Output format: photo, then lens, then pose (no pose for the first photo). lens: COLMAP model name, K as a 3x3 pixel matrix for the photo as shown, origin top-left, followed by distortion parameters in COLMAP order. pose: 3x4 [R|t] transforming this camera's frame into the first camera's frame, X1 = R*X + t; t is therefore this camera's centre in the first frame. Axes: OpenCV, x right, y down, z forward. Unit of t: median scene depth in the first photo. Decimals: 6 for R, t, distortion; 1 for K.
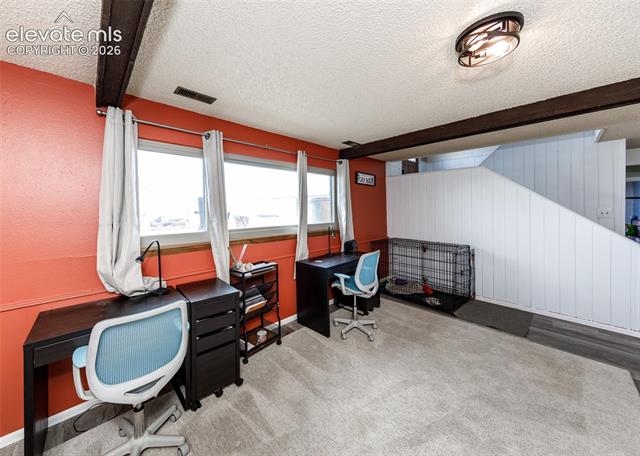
lens RADIAL K [[235.8, 0, 323.0], [0, 235.8, 216.6], [0, 0, 1]] dist [0.009749, 0.000100]
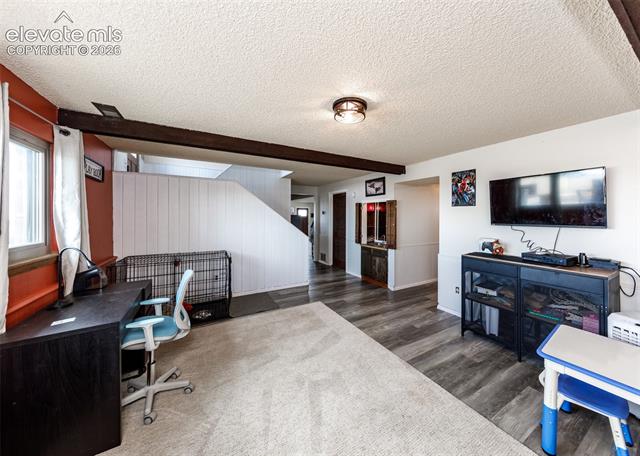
lens RADIAL K [[224.5, 0, 330.0], [0, 224.5, 217.9], [0, 0, 1]] dist [0.000933, 0.000057]
pose [[0.255825, 0.000145, 0.966723, -0.280893], [0.030696, 0.999495, -0.008273, -0.005888], [-0.966236, 0.031791, 0.255691, 0.276638]]
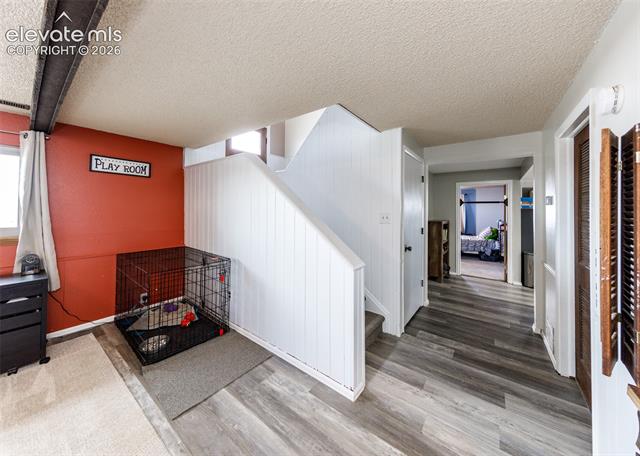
lens RADIAL K [[230.1, 0, 320.7], [0, 230.1, 208.4], [0, 0, 1]] dist [0.018449, 0.000001]
pose [[0.989560, 0.018072, 0.142984, 0.829993], [-0.010435, 0.998487, -0.053984, 0.003074], [-0.143743, 0.051928, 0.988252, 0.245623]]
